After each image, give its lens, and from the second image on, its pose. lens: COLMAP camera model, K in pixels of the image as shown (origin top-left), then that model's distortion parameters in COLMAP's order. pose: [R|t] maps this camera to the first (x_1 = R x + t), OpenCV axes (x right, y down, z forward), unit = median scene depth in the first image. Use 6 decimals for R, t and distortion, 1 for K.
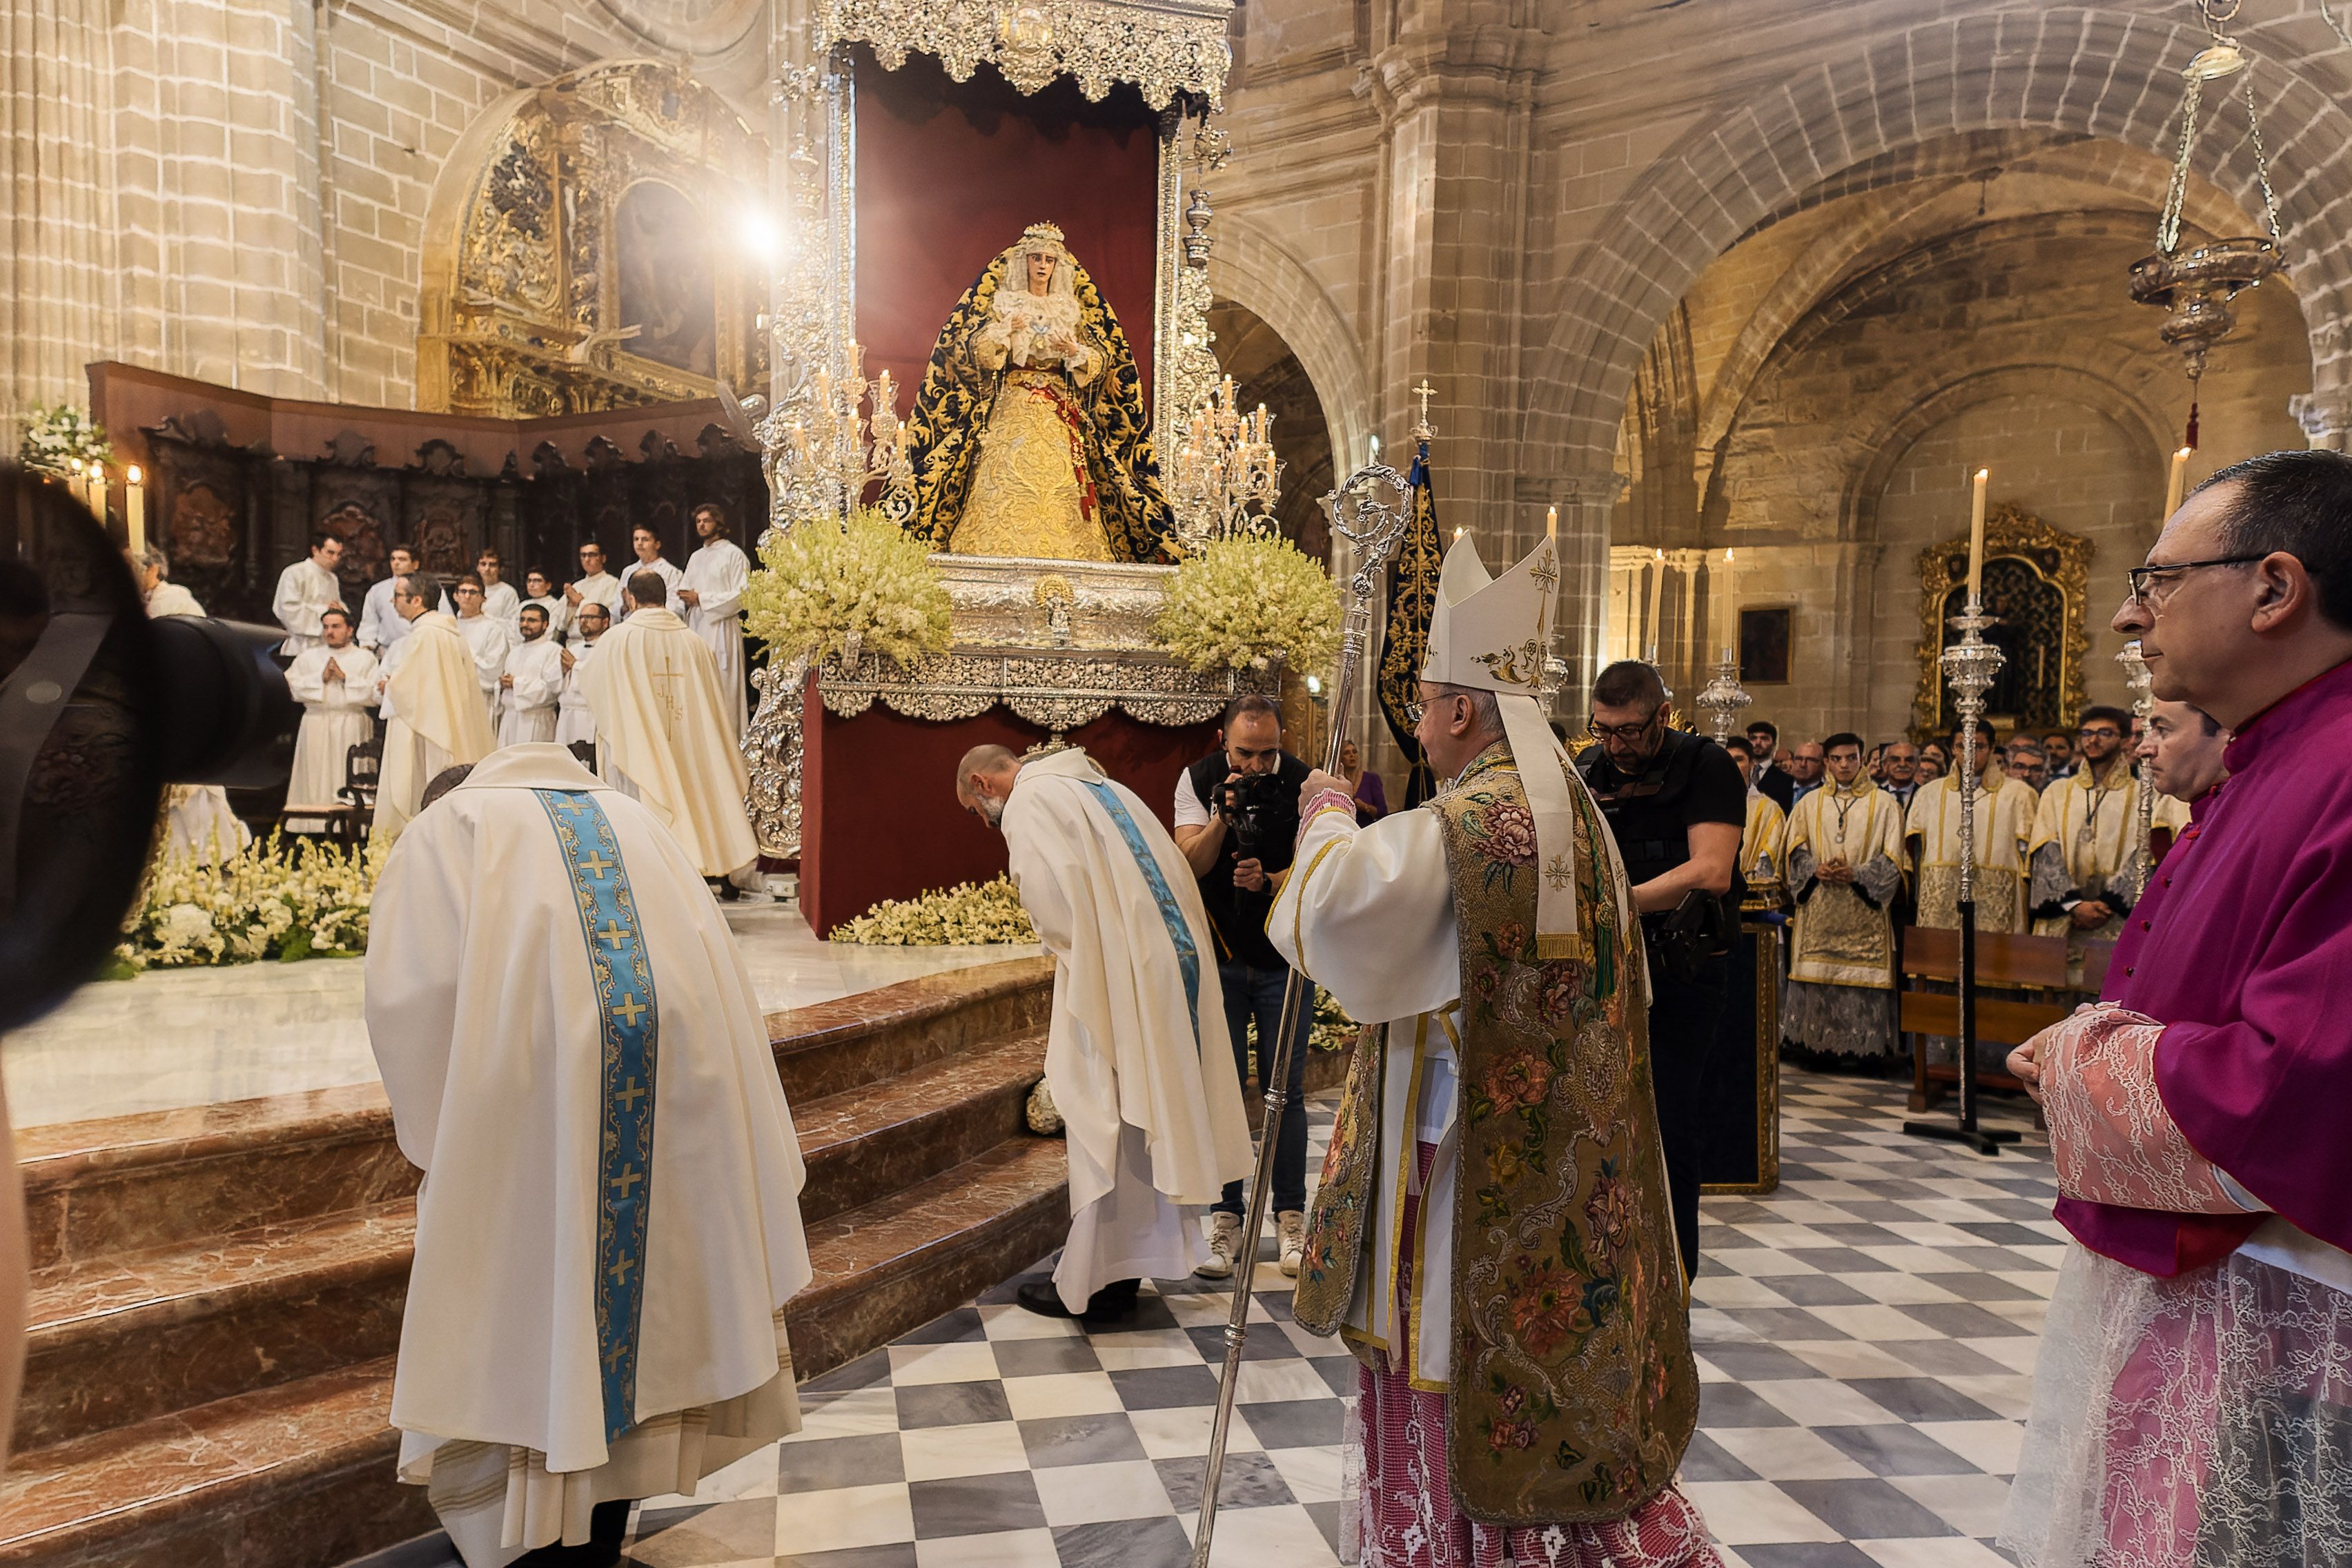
lens RADIAL K [[1613.5, 0, 1168.1], [0, 1613.5, 780.1], [0, 0, 1]] dist [0.234344, -0.093081]
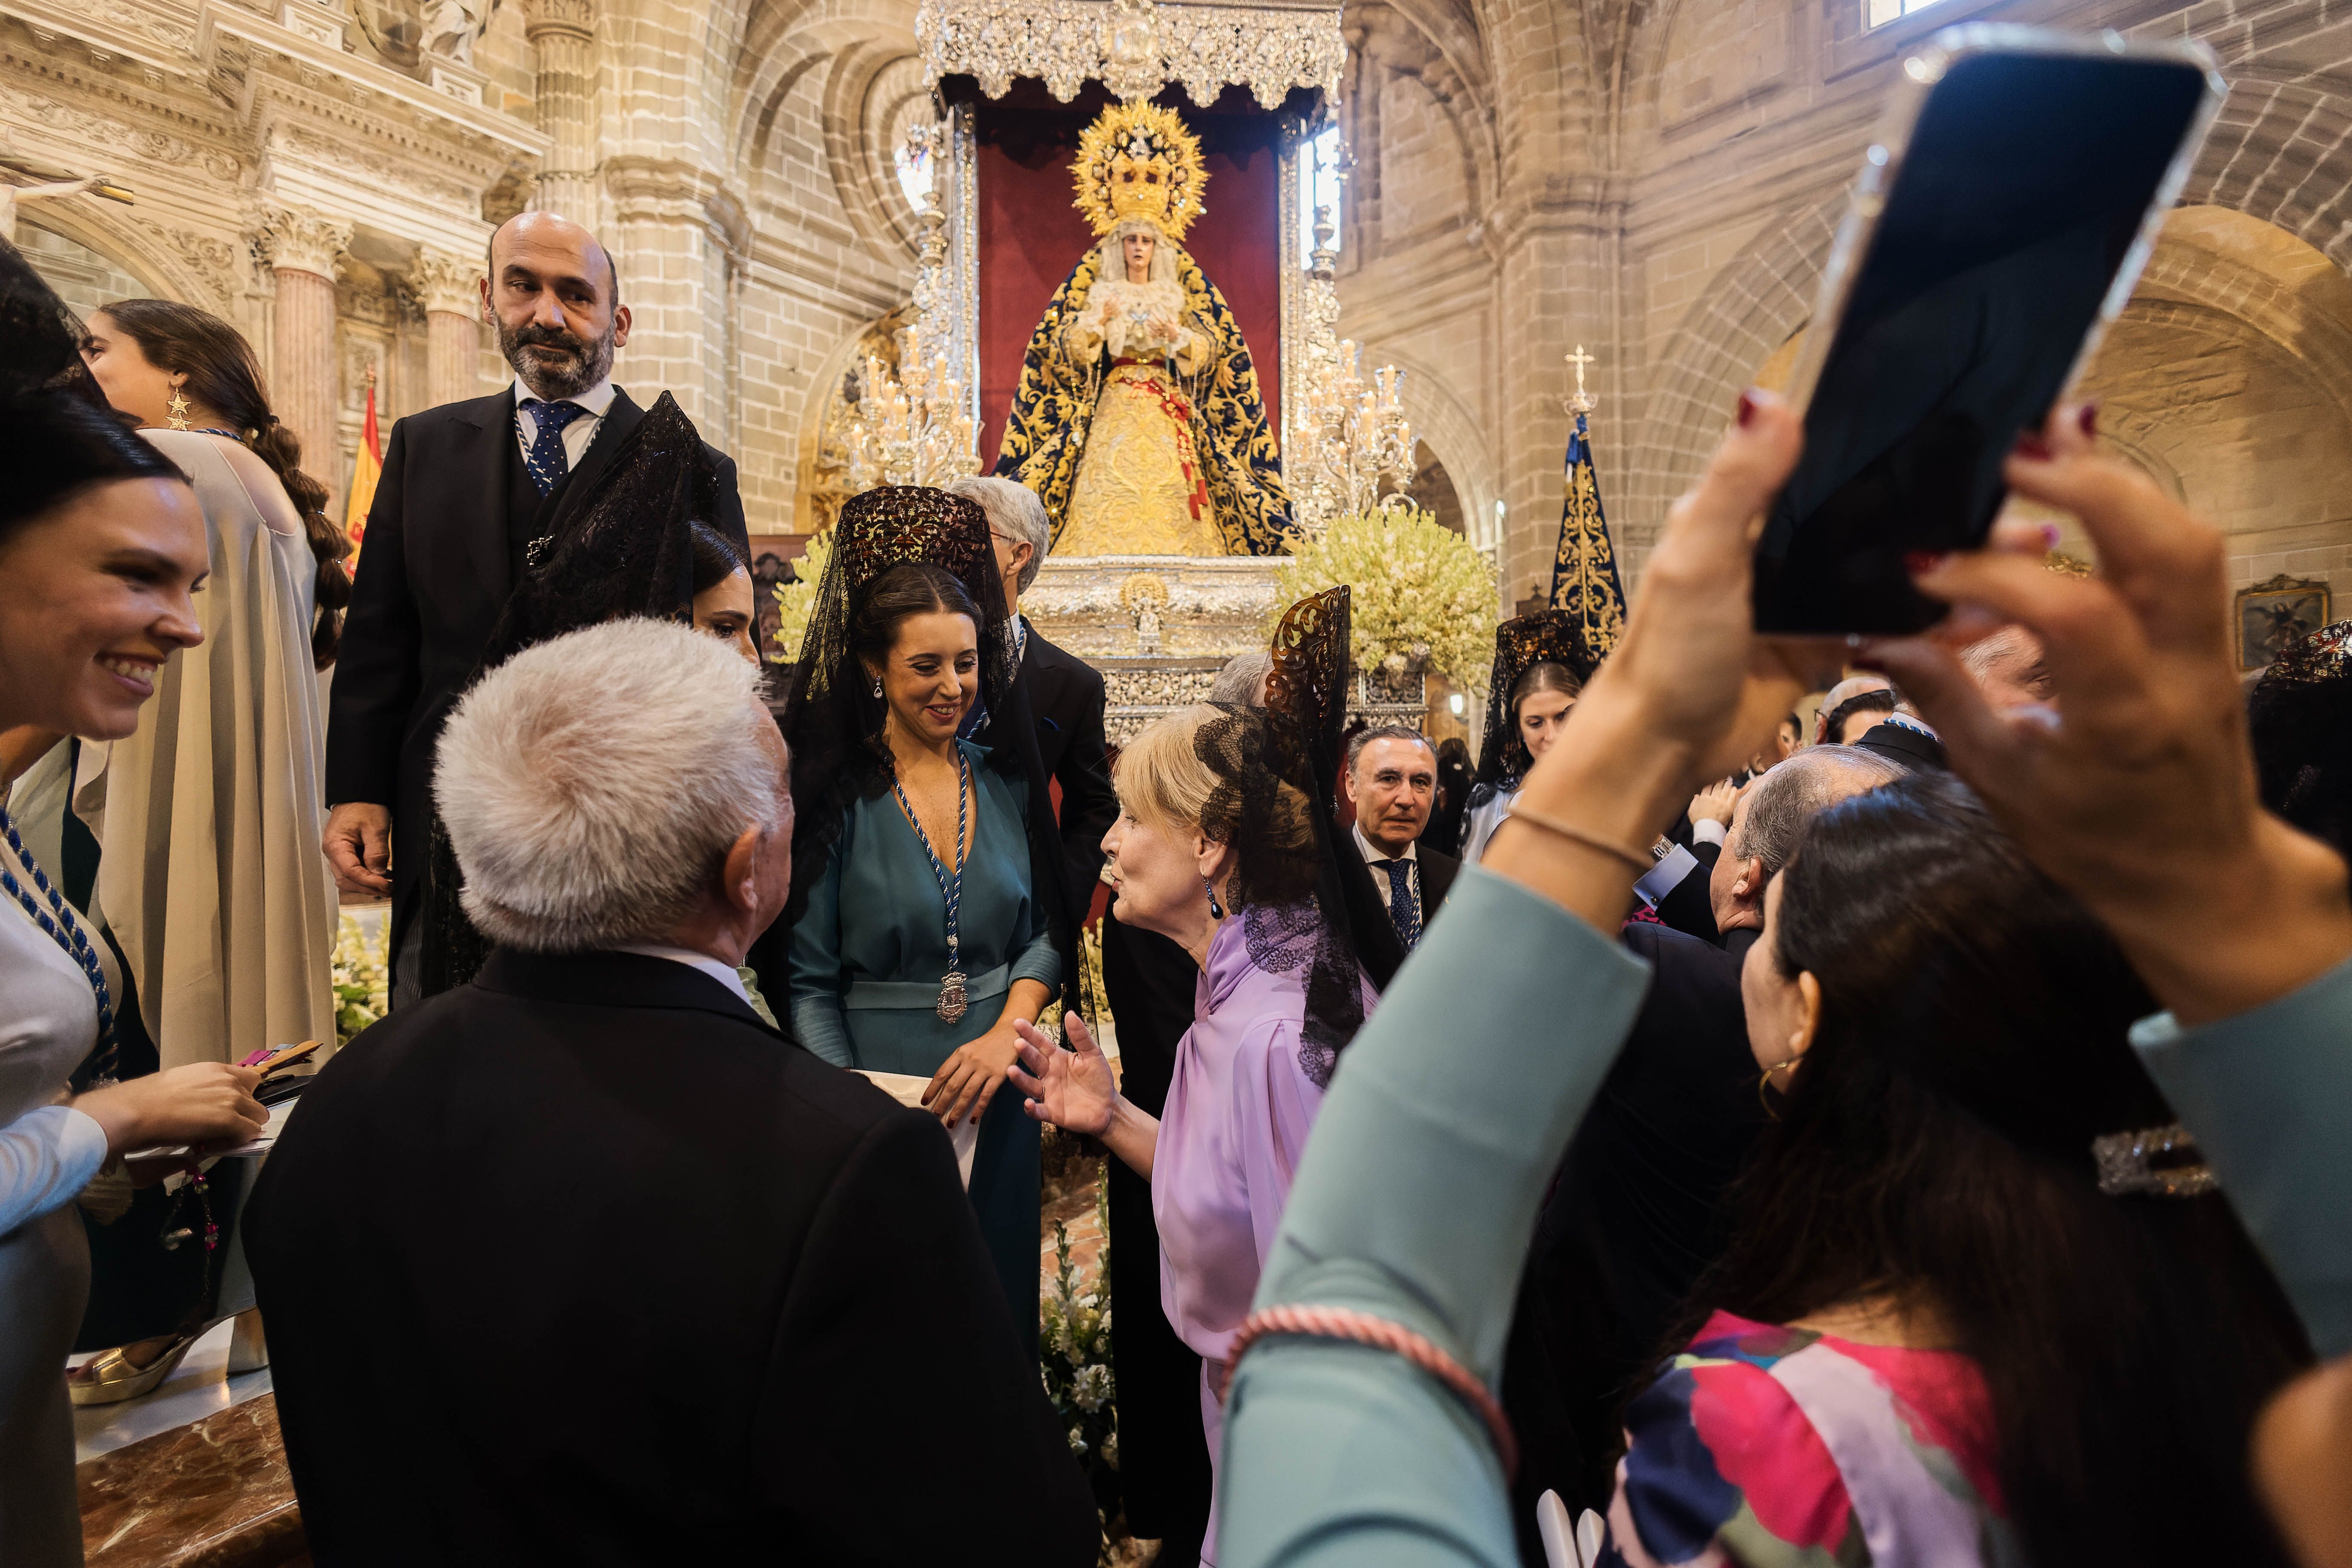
lens RADIAL K [[1004.1, 0, 1170.1], [0, 1004.1, 779.3], [0, 0, 1]] dist [-0.001726, 0.001050]
pose [[0.982287, -0.031368, -0.184738, 0.022889], [0.031092, 0.999507, -0.004389, -0.010081], [0.184784, -0.001432, 0.982778, 0.306372]]
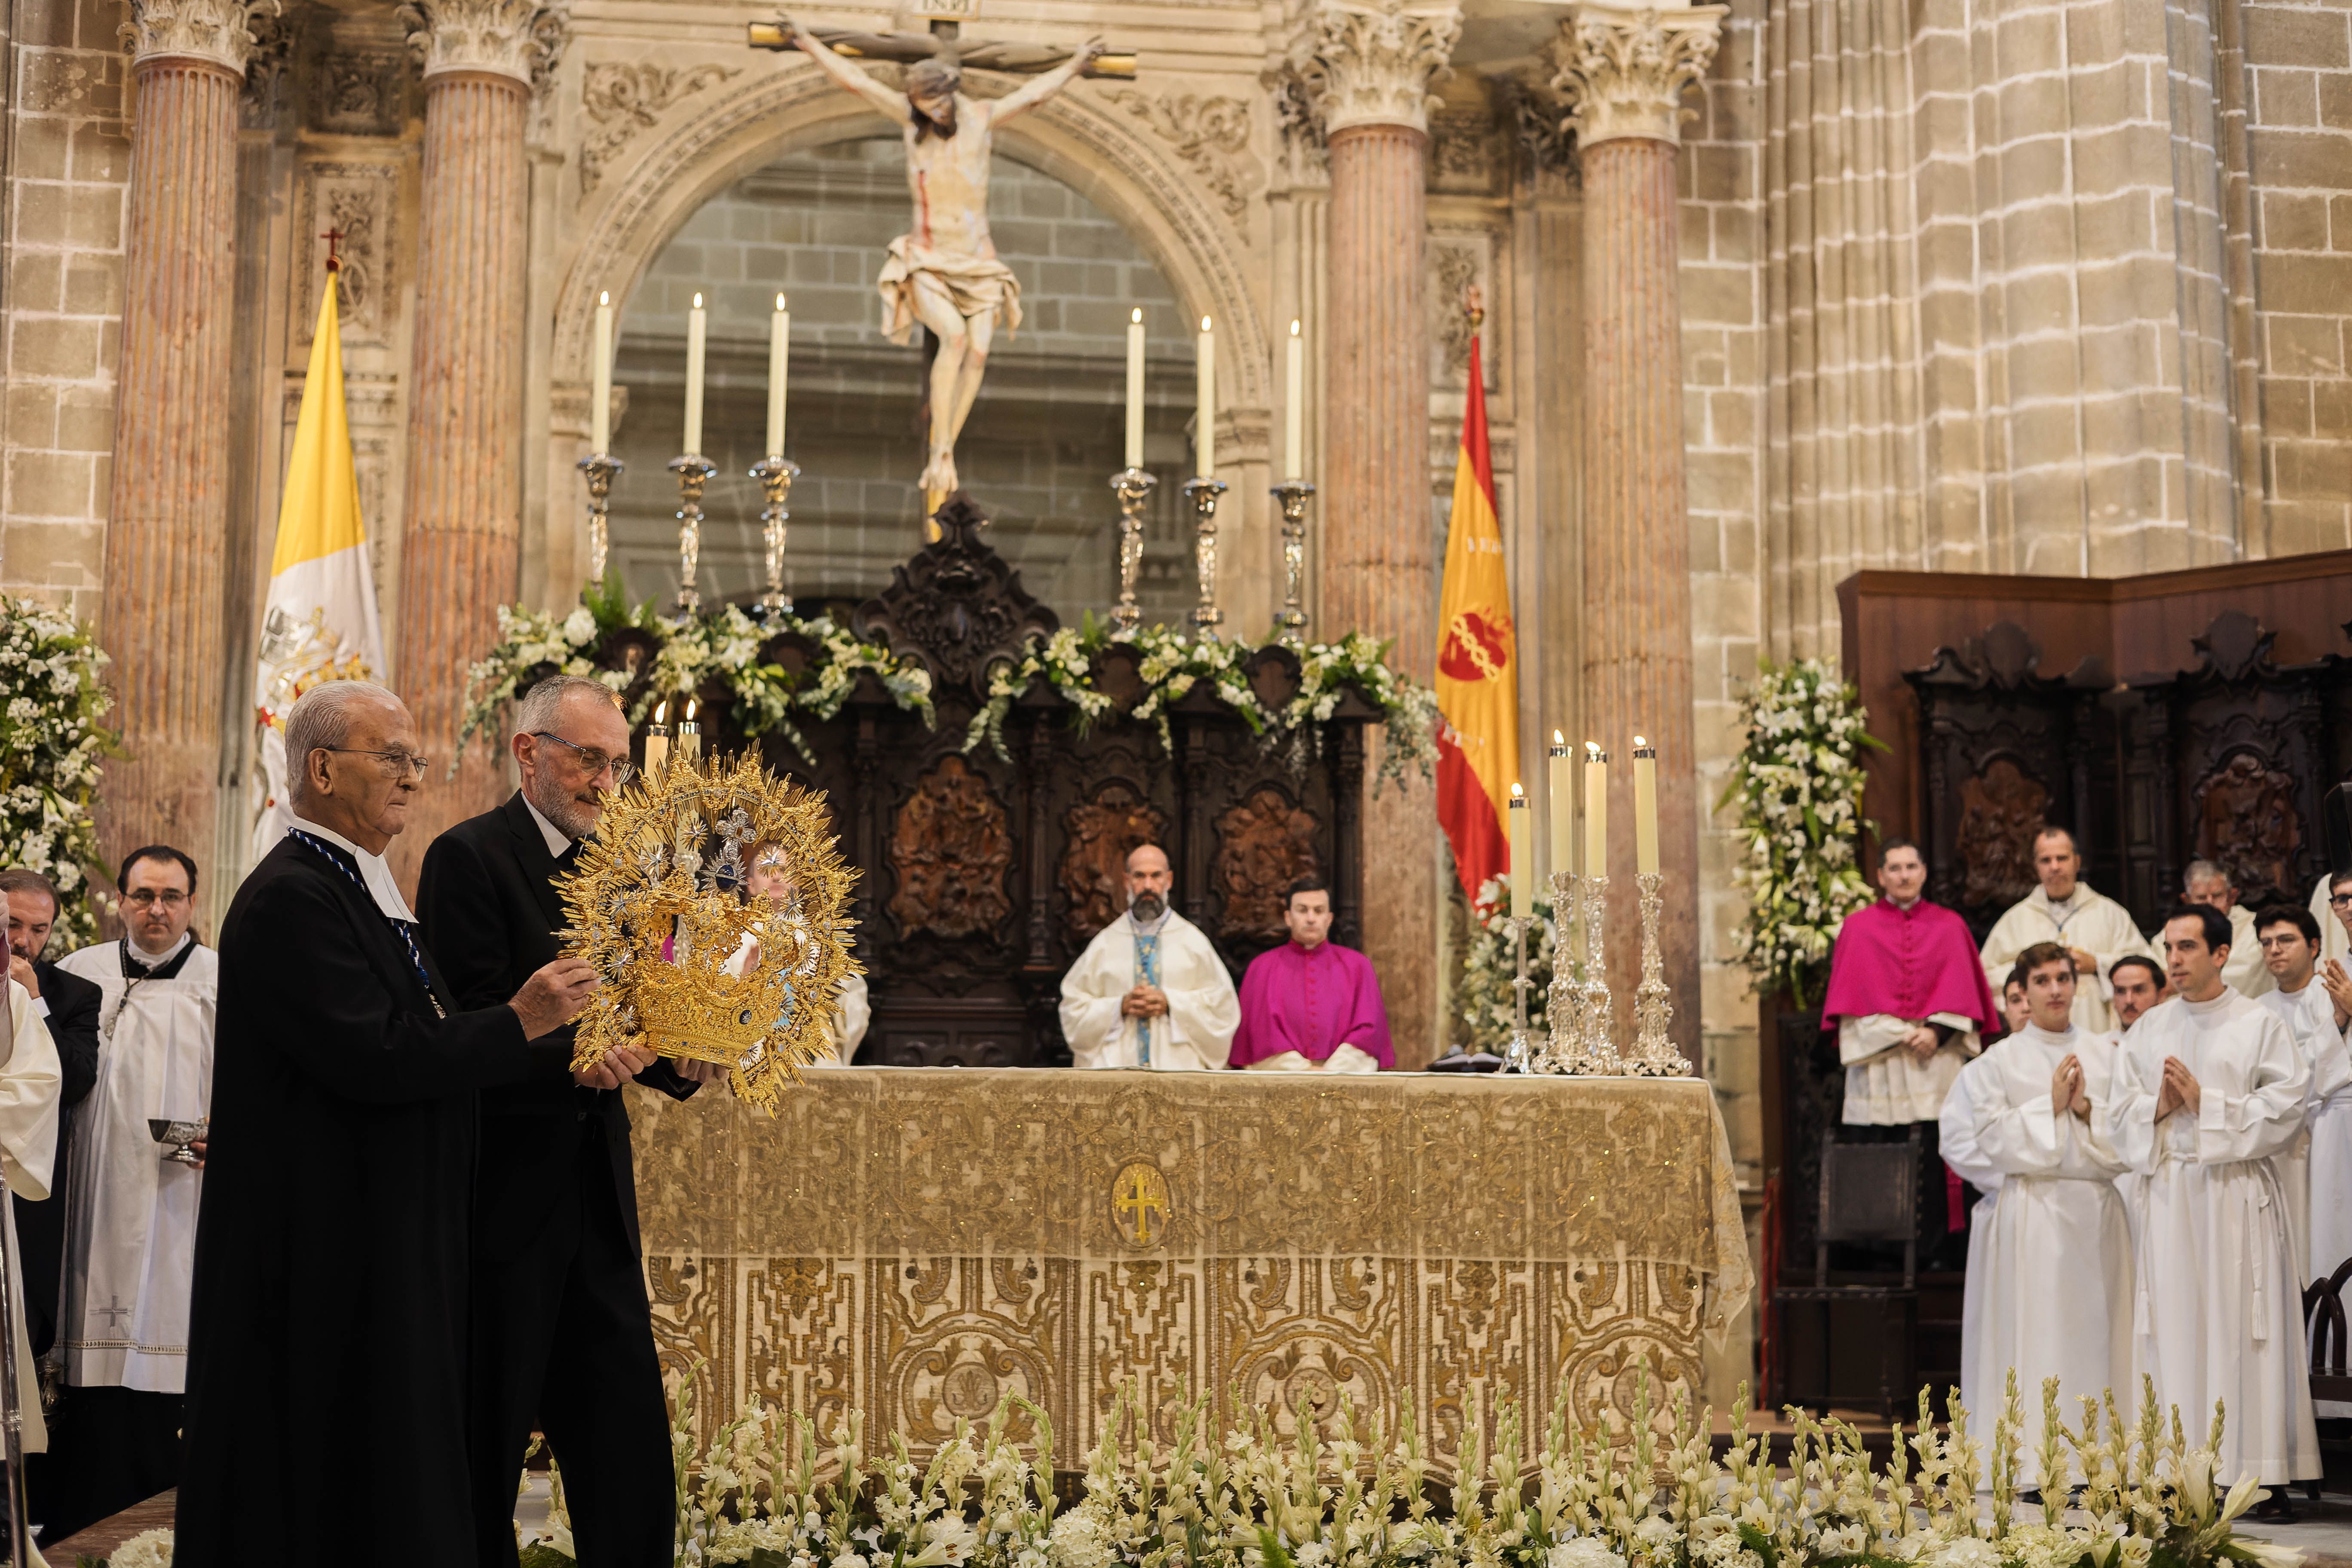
lens RADIAL K [[3304.6, 0, 1176.0], [0, 3304.6, 784.0], [0, 0, 1]] dist [0.000653, 0.060853]
pose [[0.651010, -0.130017, -0.747851, 0.057616], [0.011321, 0.986775, -0.161700, 0.004530], [0.758985, 0.096802, 0.643872, 0.130247]]
